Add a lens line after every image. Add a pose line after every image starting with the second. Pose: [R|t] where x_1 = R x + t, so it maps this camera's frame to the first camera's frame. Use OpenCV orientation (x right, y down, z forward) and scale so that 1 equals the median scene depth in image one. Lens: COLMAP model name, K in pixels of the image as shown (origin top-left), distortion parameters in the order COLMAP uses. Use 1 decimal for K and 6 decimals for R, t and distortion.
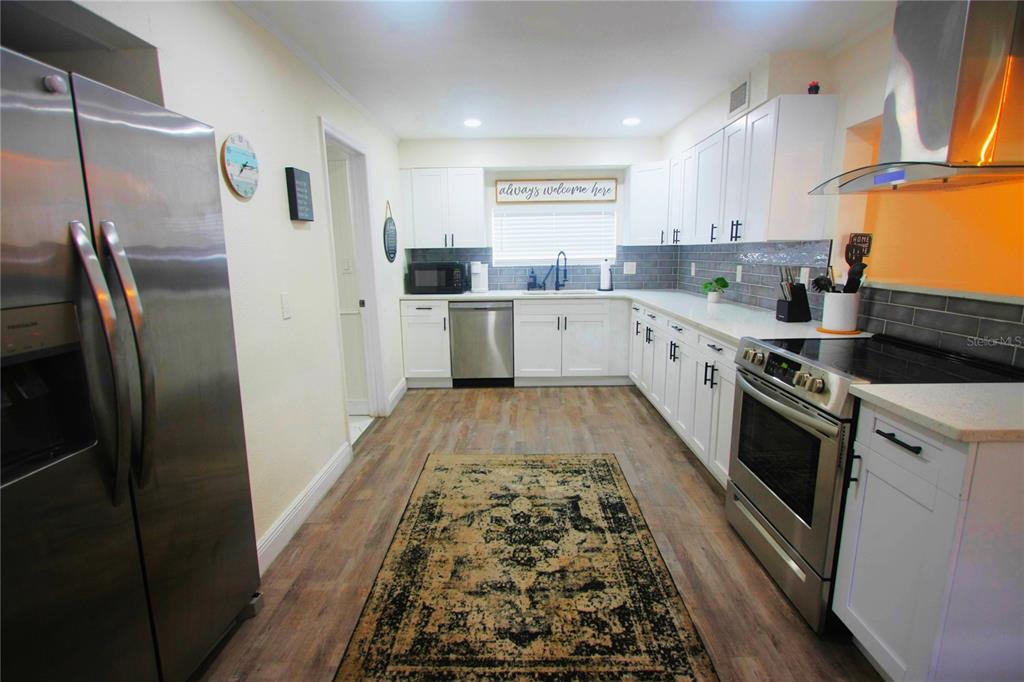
lens RADIAL K [[483.8, 0, 518.8], [0, 483.8, 337.5], [0, 0, 1]] dist [-0.015638, 0.001689]
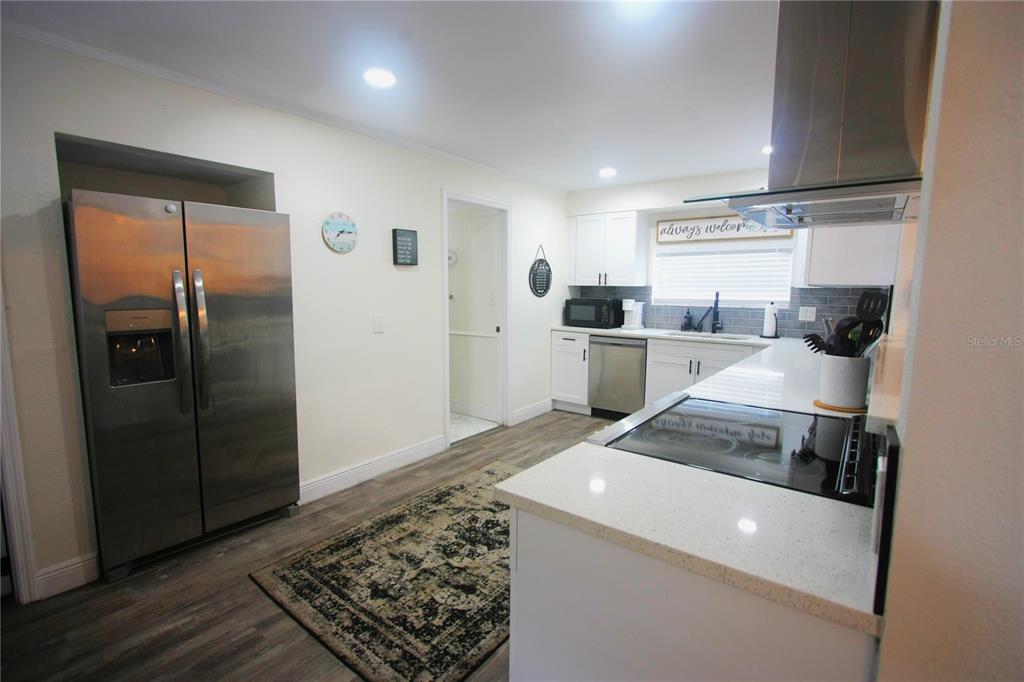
lens RADIAL K [[472.9, 0, 520.8], [0, 472.9, 334.5], [0, 0, 1]] dist [-0.010821, 0.000253]
pose [[0.803784, 0.080614, -0.589434, 0.698084], [-0.124893, 0.991563, -0.034700, -0.037061], [0.581664, 0.101507, 0.807071, 0.108285]]
